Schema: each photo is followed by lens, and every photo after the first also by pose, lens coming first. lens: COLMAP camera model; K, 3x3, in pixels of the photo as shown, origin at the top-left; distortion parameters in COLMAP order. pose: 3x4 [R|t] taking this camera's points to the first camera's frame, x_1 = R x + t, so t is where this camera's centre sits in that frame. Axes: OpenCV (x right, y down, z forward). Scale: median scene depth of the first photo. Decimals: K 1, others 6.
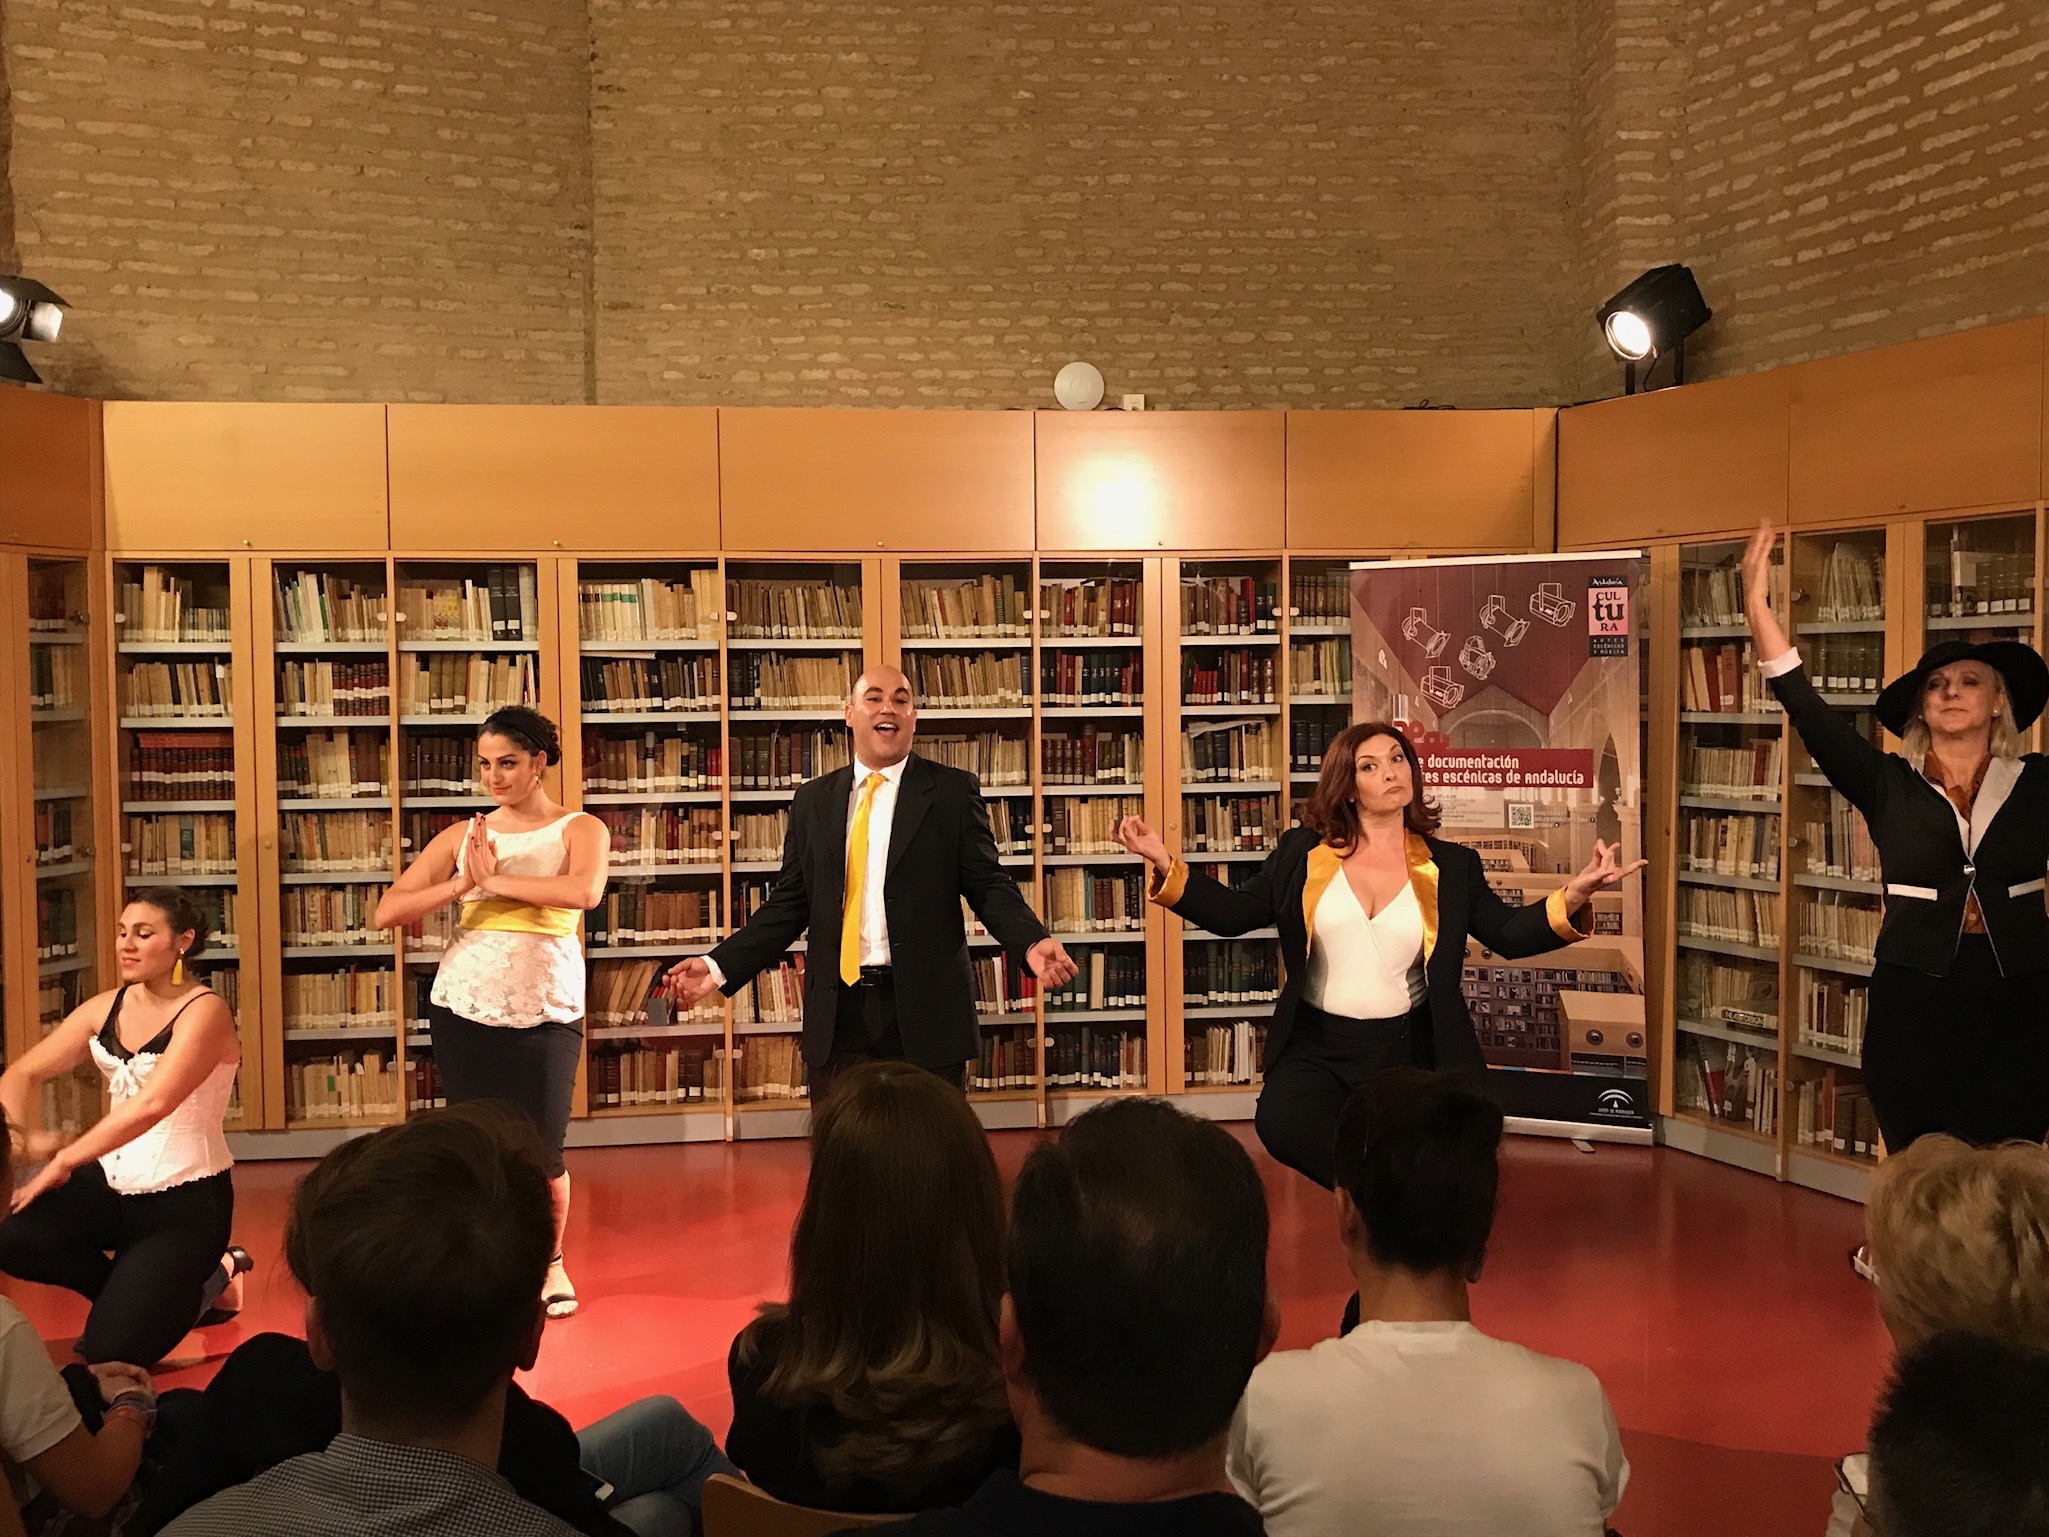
lens RADIAL K [[2001.4, 0, 1012.0], [0, 2001.4, 770.9], [0, 0, 1]] dist [0.039019, 0.000000]
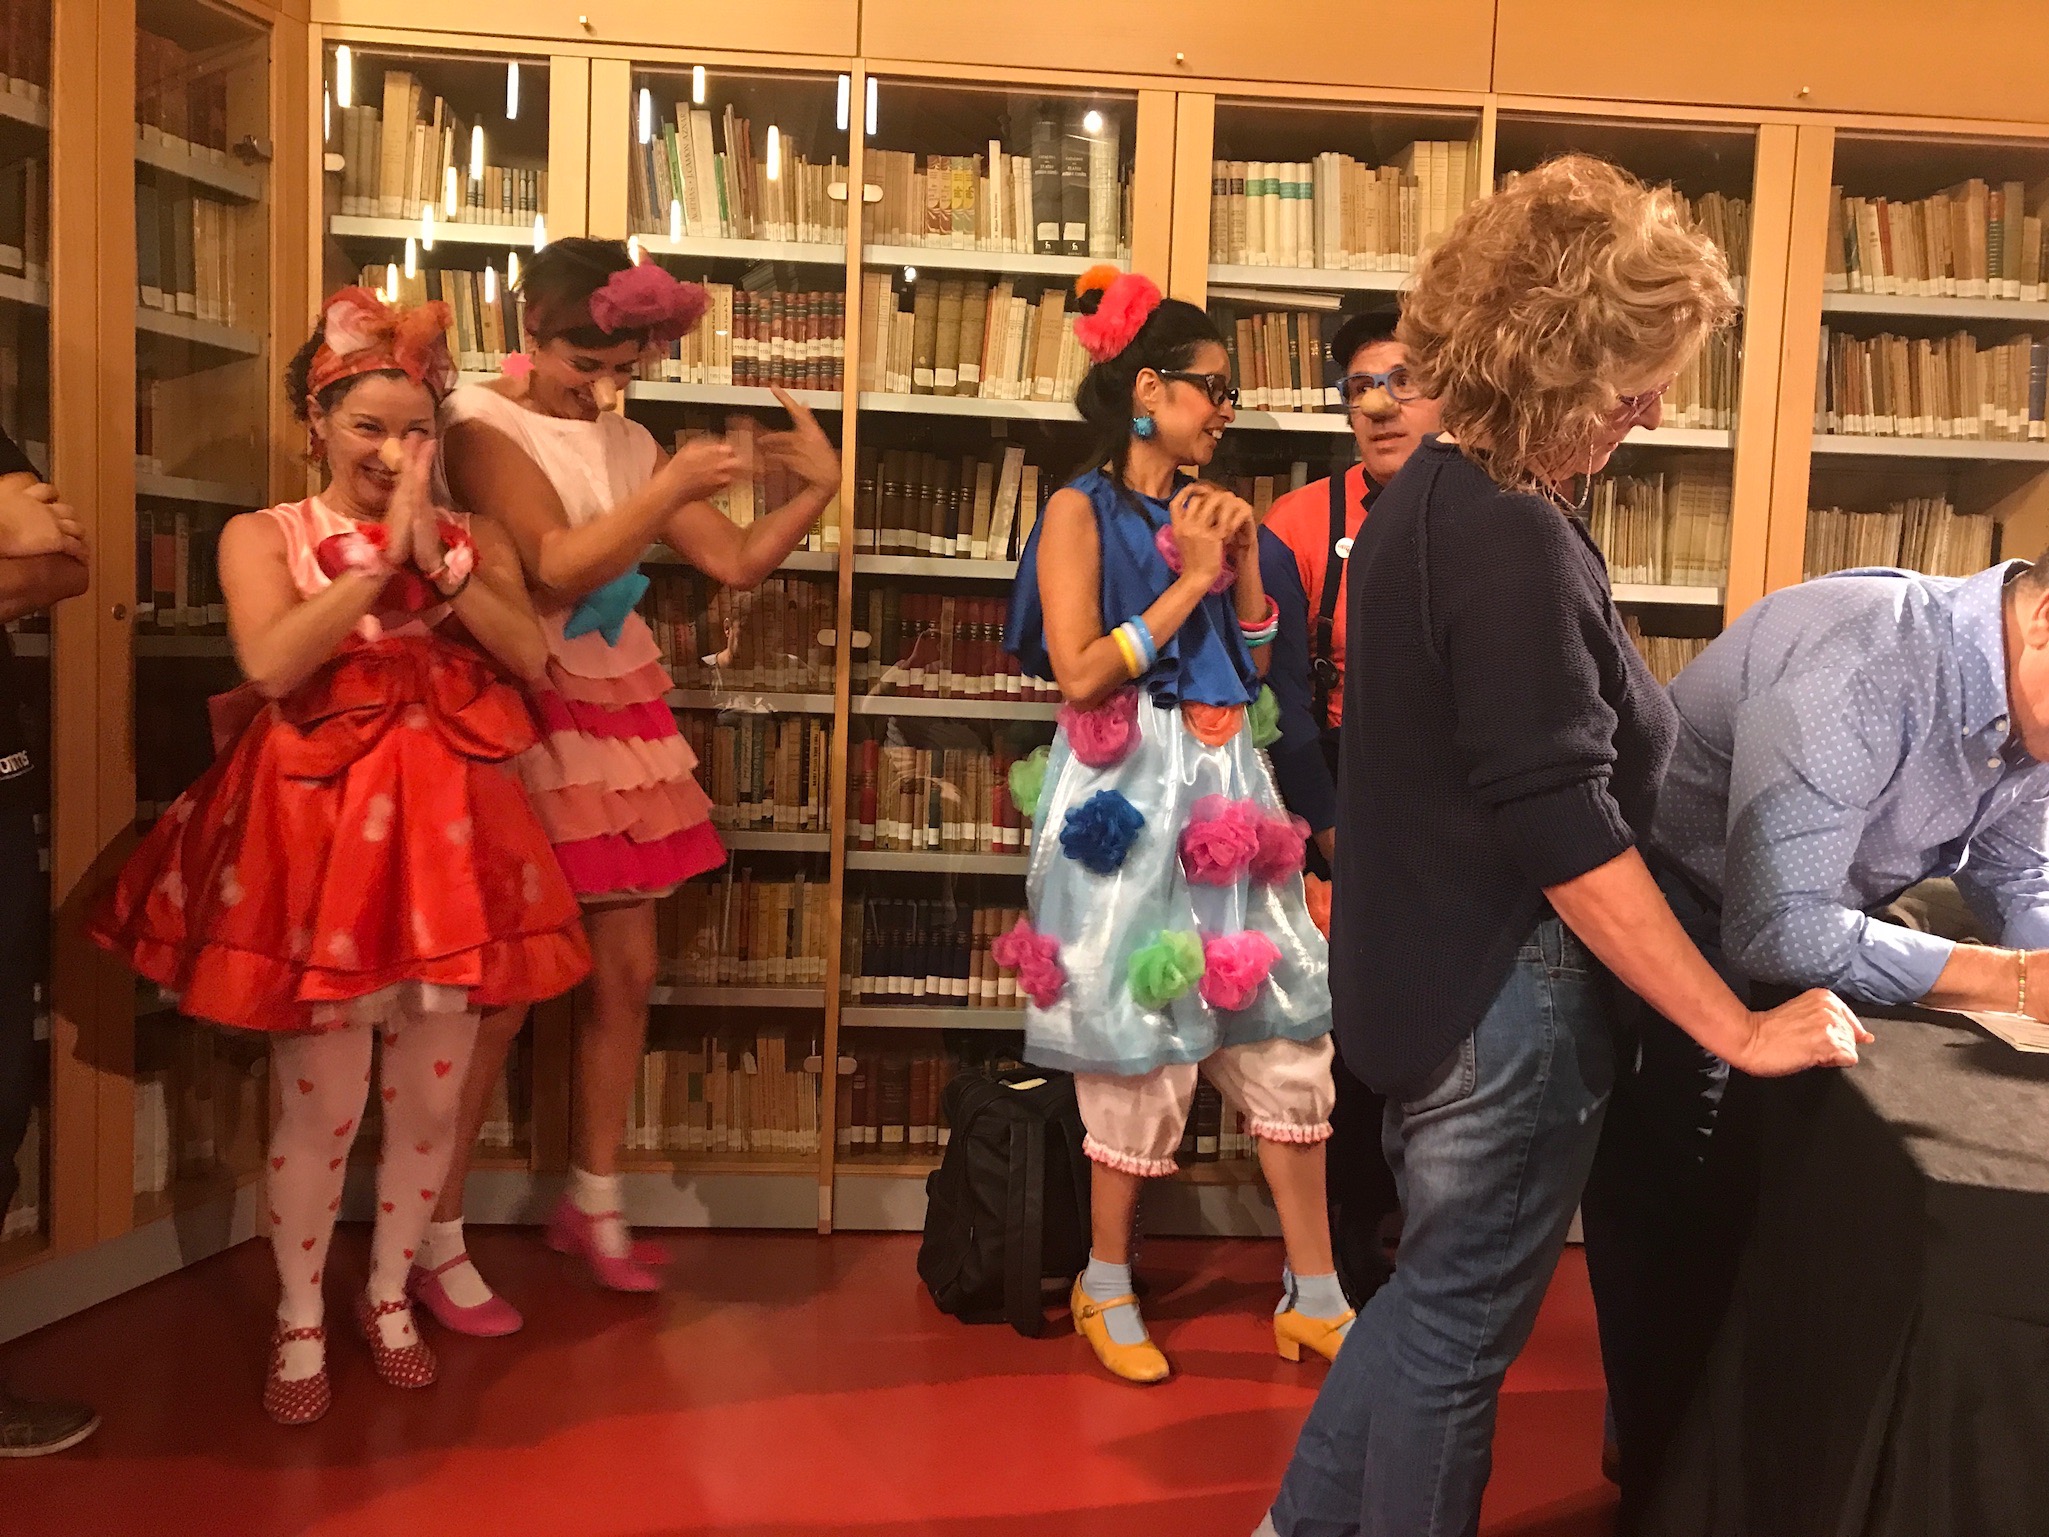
lens RADIAL K [[1679.9, 0, 1062.7], [0, 1679.9, 758.5], [0, 0, 1]] dist [0.025273, 0.016917]
pose [[0.997258, 0.049596, -0.054924, -0.221891], [-0.048292, 0.998525, 0.024823, 0.052849], [0.056074, -0.022103, 0.998182, 0.564071]]
